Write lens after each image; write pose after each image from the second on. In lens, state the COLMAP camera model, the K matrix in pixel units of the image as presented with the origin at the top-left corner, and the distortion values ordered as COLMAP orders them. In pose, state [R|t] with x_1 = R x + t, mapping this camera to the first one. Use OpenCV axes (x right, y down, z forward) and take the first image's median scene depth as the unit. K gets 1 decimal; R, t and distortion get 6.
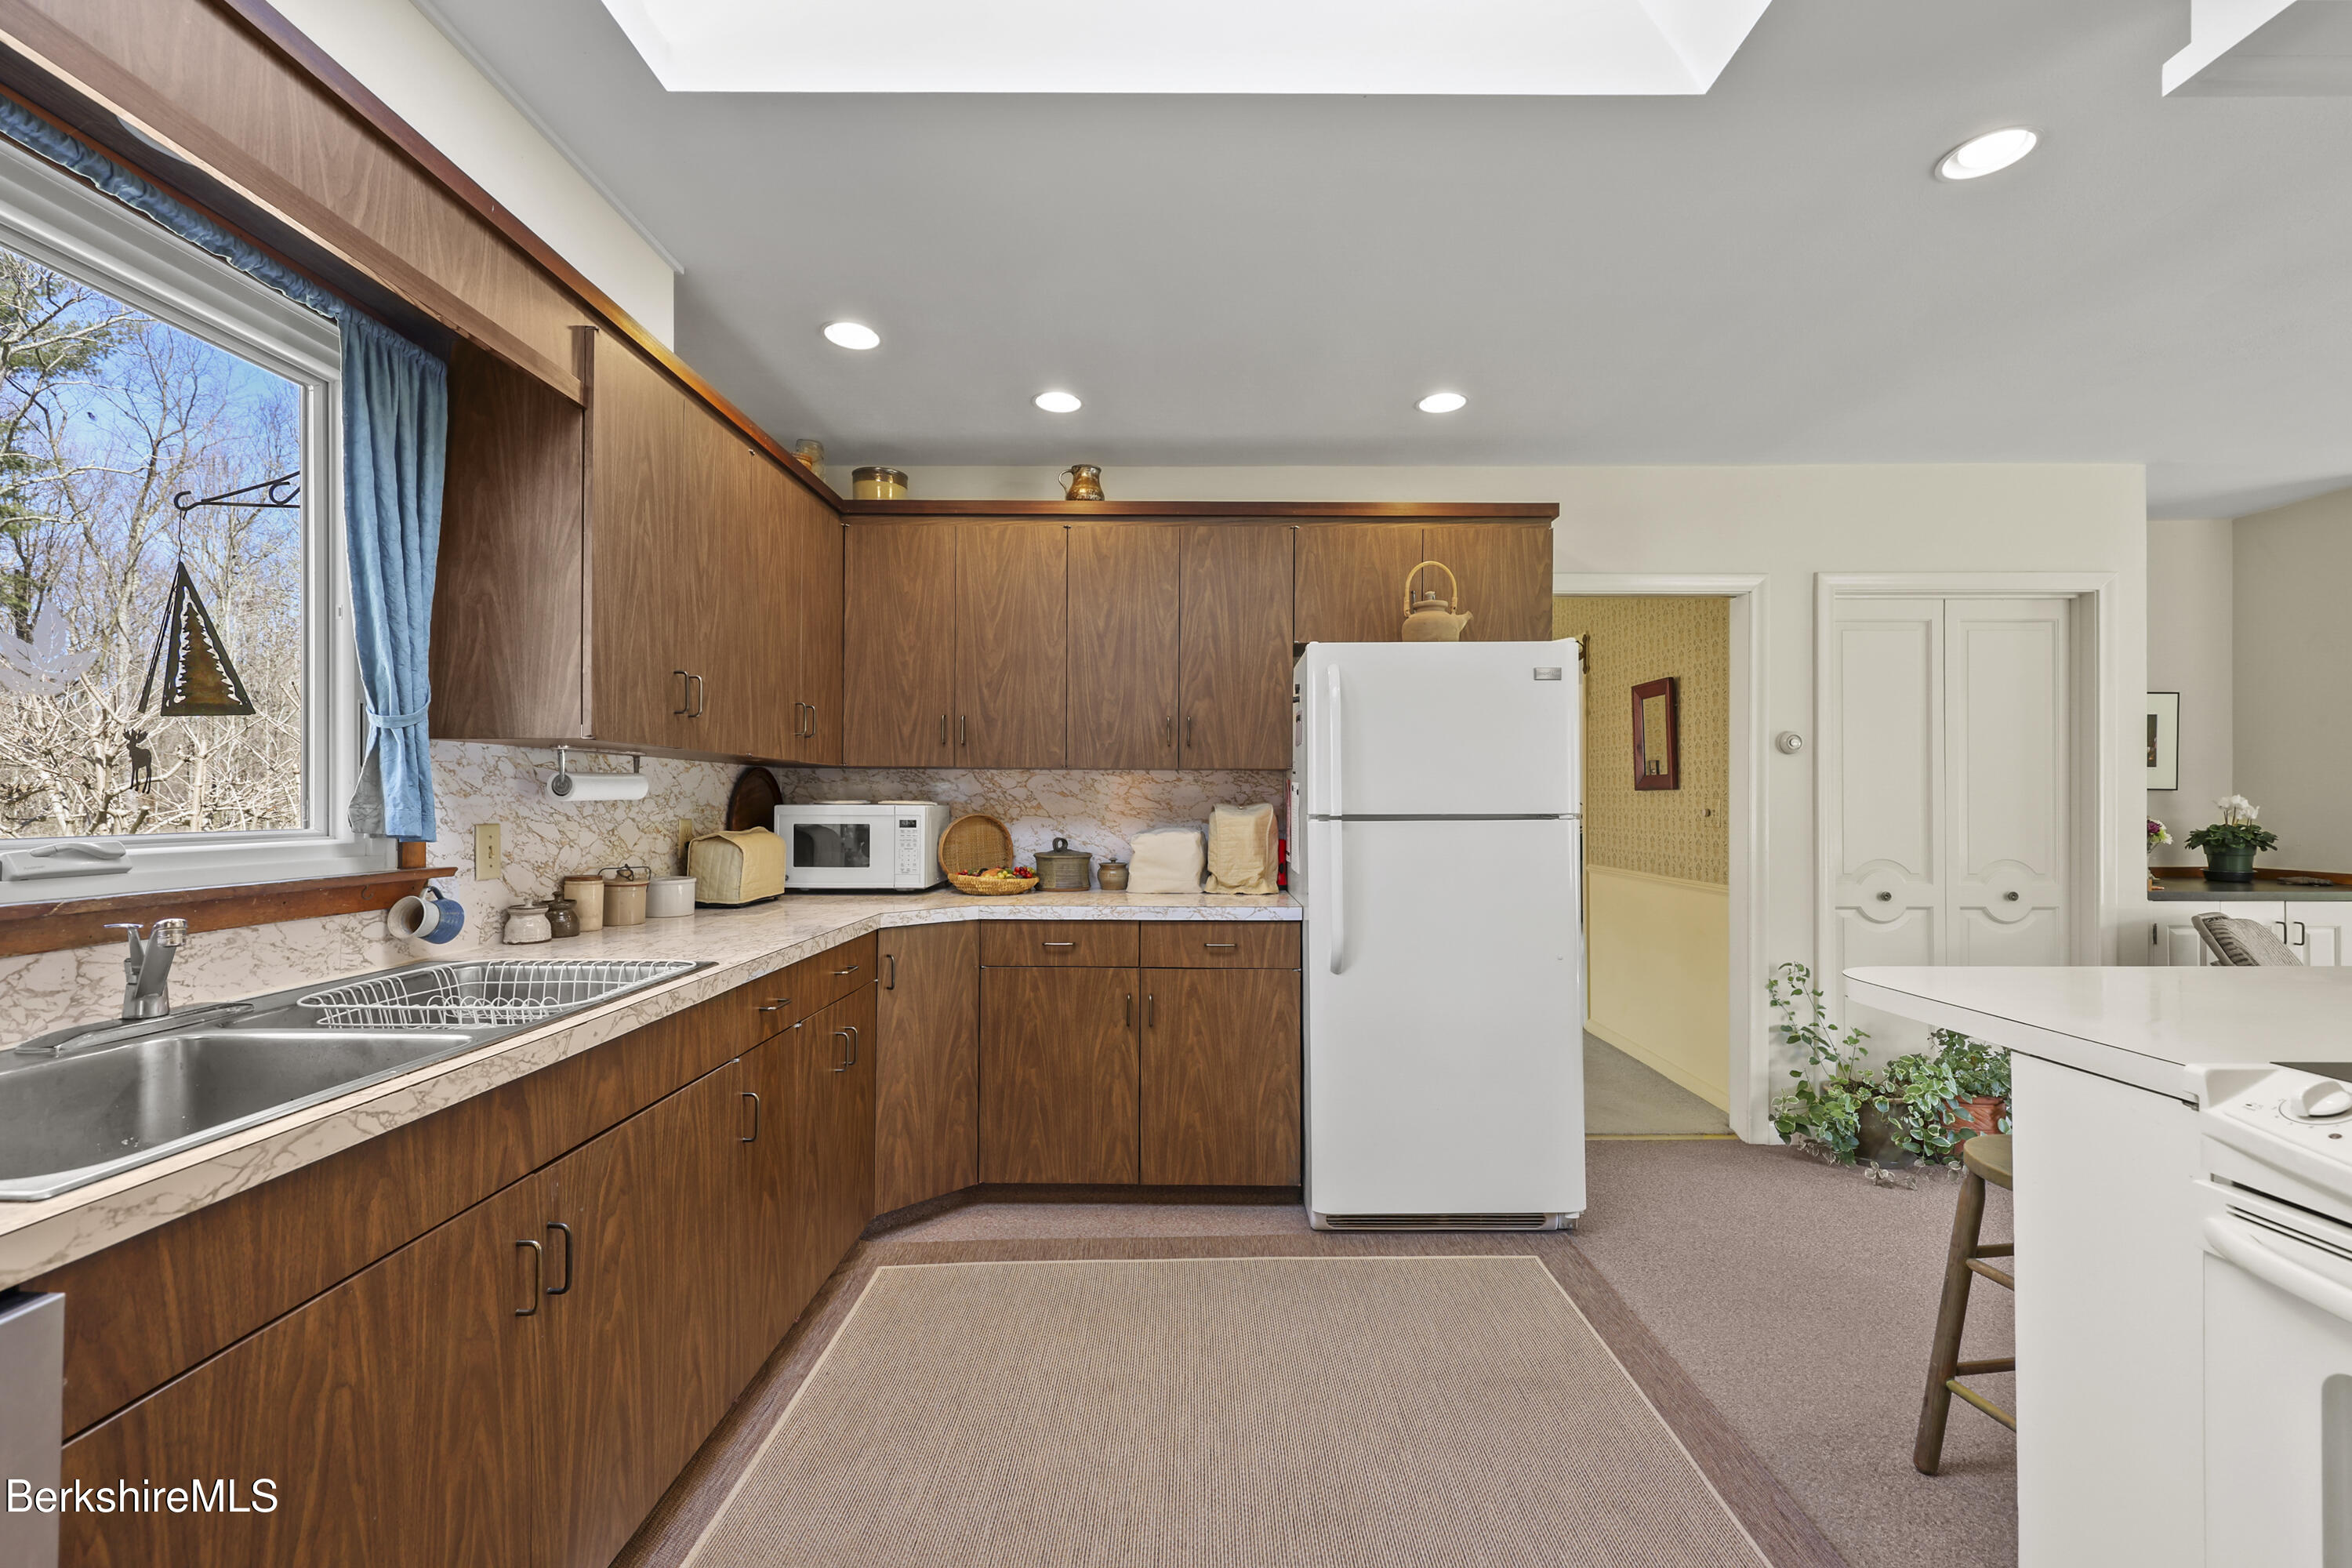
lens RADIAL K [[978.6, 0, 1184.7], [0, 978.6, 792.4], [0, 0, 1]] dist [0.001418, 0.000103]
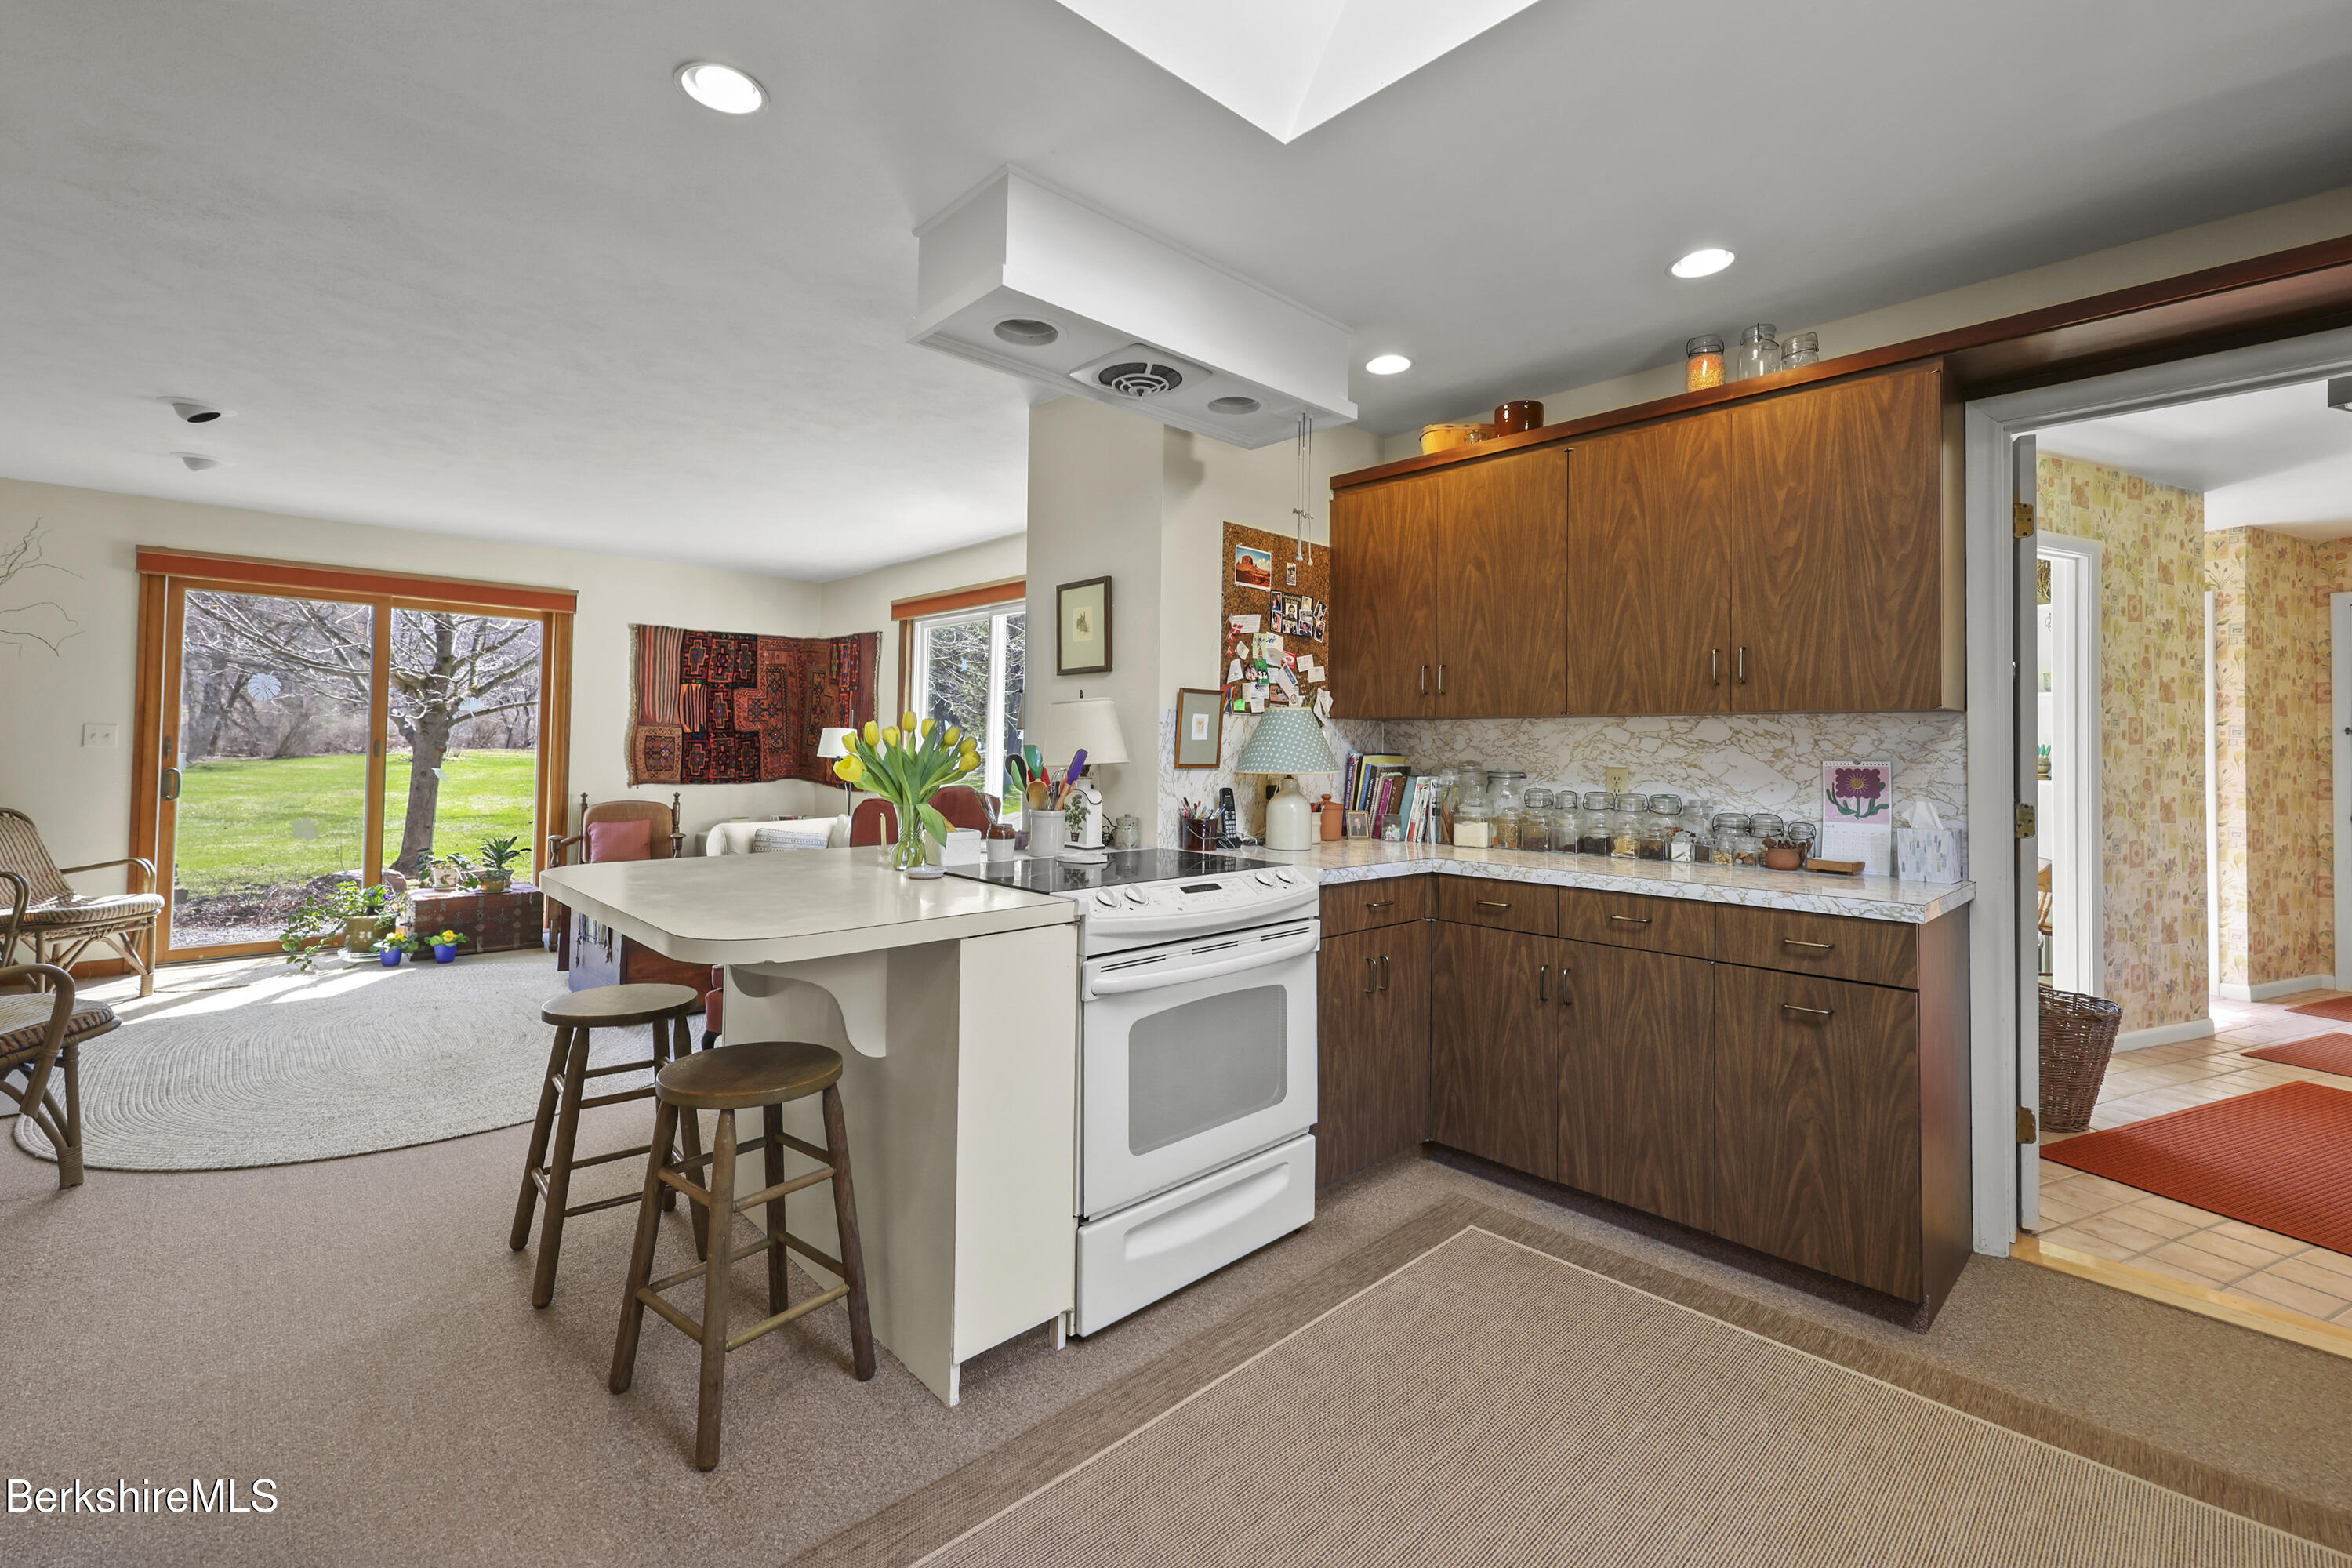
lens RADIAL K [[999.4, 0, 1175.0], [0, 999.4, 724.2], [0, 0, 1]] dist [0.000073, 0.000111]
pose [[-0.689690, 0.006028, 0.724080, -0.139880], [-0.020829, 0.999386, -0.028160, 0.006739], [-0.723805, -0.034503, -0.689141, 0.811634]]
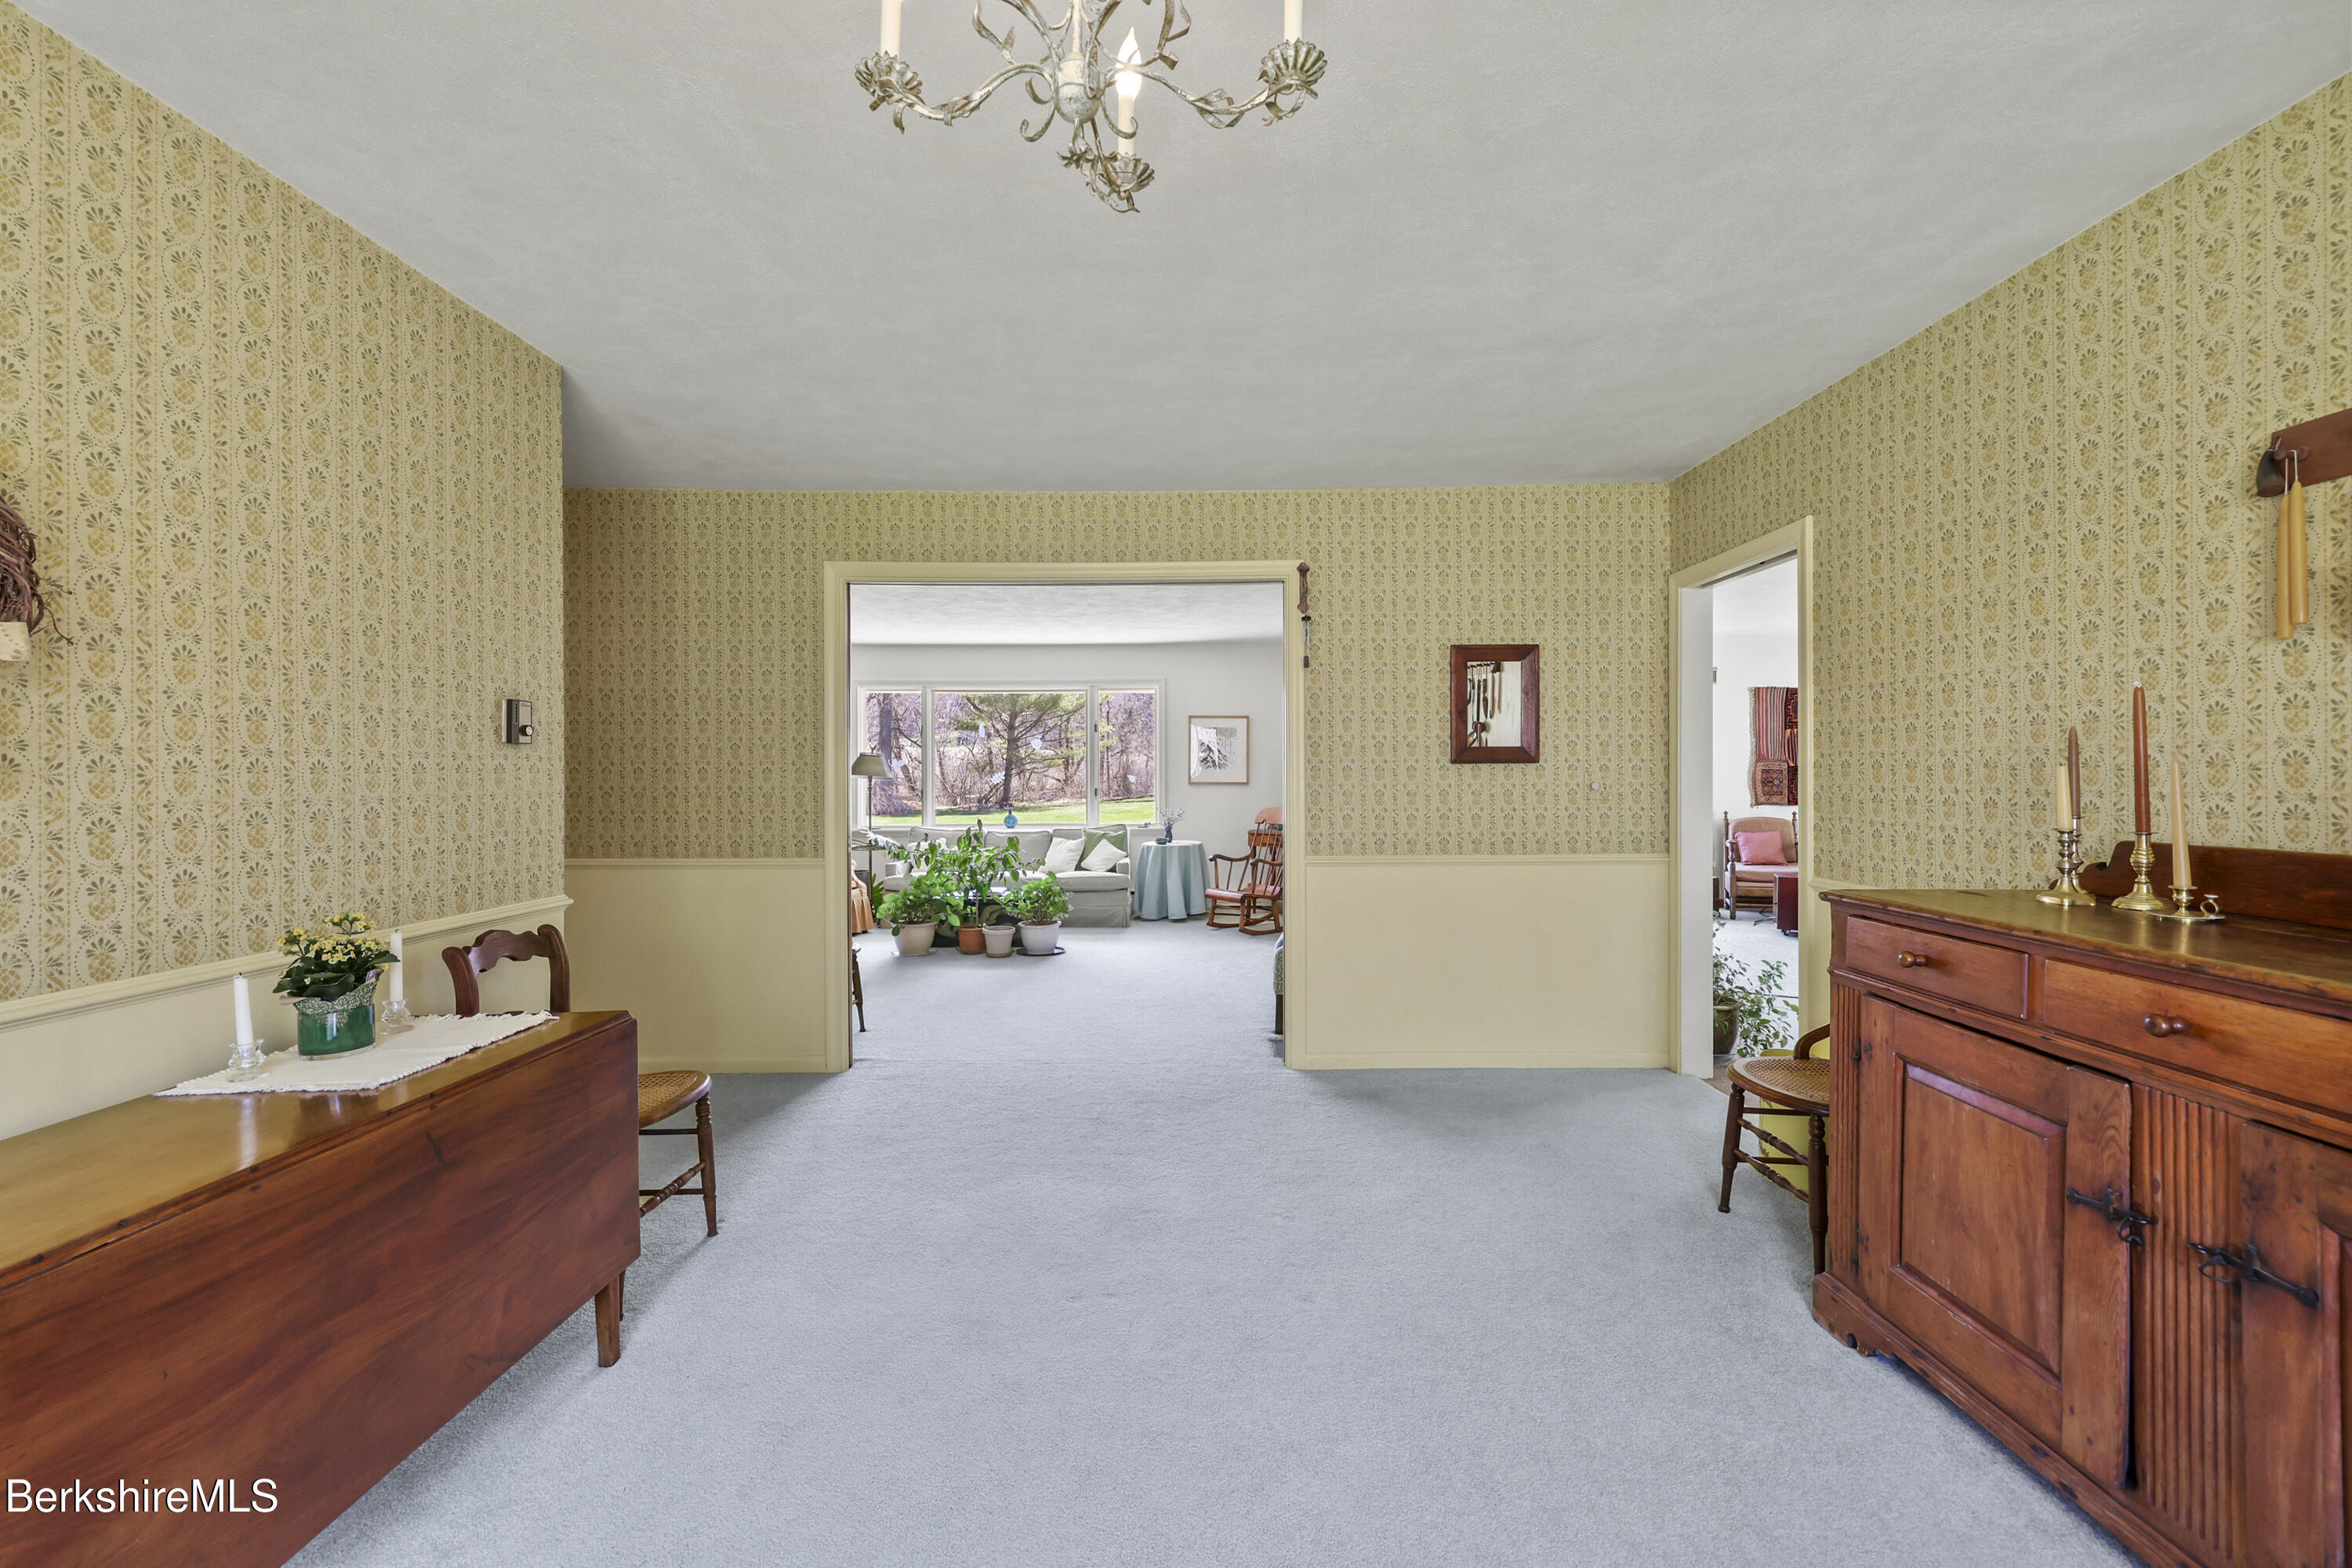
lens RADIAL K [[970.9, 0, 1175.6], [0, 970.9, 775.4], [0, 0, 1]] dist [0.001590, 0.000099]
pose [[-0.002105, -0.005023, 0.999985, -0.625815], [-0.001916, 0.999986, 0.005019, 0.001374], [-0.999996, -0.001905, -0.002114, 1.903477]]
